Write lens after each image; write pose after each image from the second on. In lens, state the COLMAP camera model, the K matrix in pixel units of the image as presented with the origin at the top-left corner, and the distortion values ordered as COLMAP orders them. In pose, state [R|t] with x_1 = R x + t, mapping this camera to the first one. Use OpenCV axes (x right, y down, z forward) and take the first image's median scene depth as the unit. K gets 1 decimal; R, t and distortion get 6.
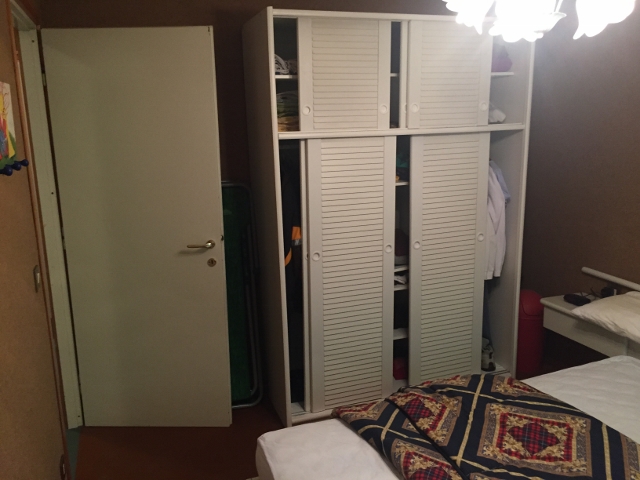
lens RADIAL K [[546.0, 0, 320.4], [0, 546.0, 238.5], [0, 0, 1]] dist [0.074609, -0.096809]
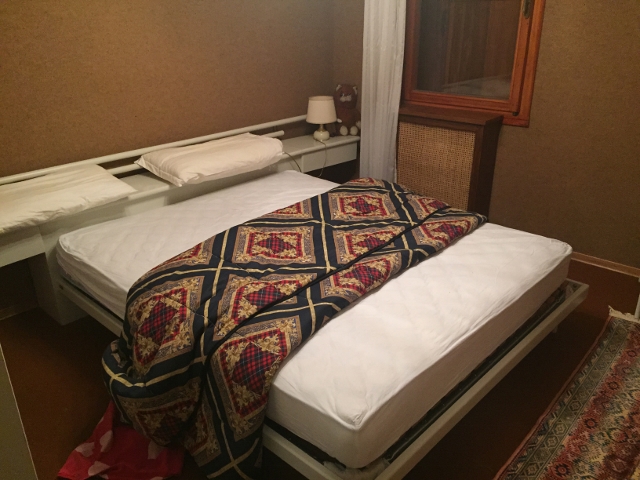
lens RADIAL K [[546.0, 0, 322.9], [0, 546.0, 240.5], [0, 0, 1]] dist [0.074609, -0.096809]
pose [[-0.473433, -0.328537, 0.817267, -0.527074], [0.217436, 0.855533, 0.469878, -0.157576], [-0.853571, 0.400159, -0.333601, 1.068967]]
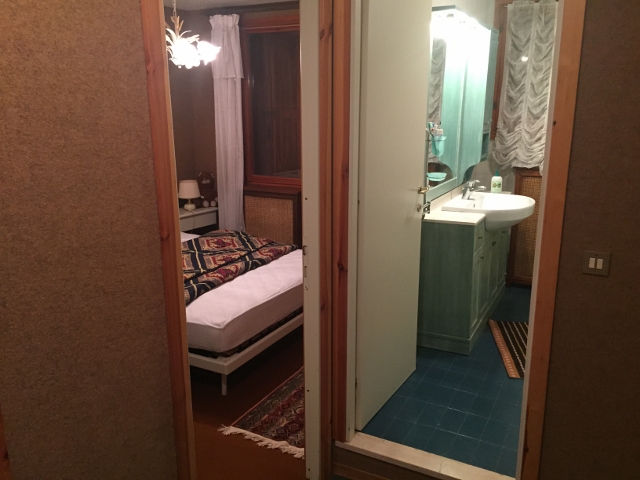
lens RADIAL K [[546.0, 0, 319.6], [0, 546.0, 239.5], [0, 0, 1]] dist [0.074609, -0.096809]
pose [[-0.675104, -0.159641, 0.720243, -1.149944], [0.180867, 0.910692, 0.371386, -0.294409], [-0.715207, 0.380992, -0.585938, 1.422449]]
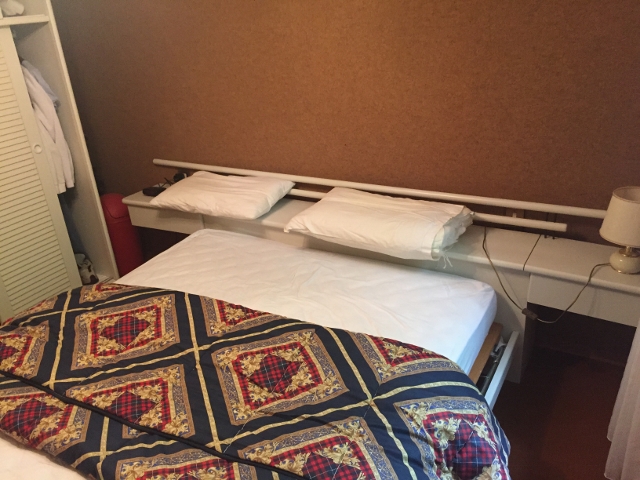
lens RADIAL K [[546.0, 0, 317.0], [0, 546.0, 239.1], [0, 0, 1]] dist [0.074609, -0.096809]
pose [[0.757655, -0.291182, 0.584099, 0.087779], [0.193876, 0.954973, 0.224585, 0.032023], [-0.623194, -0.056915, 0.779993, -0.003433]]
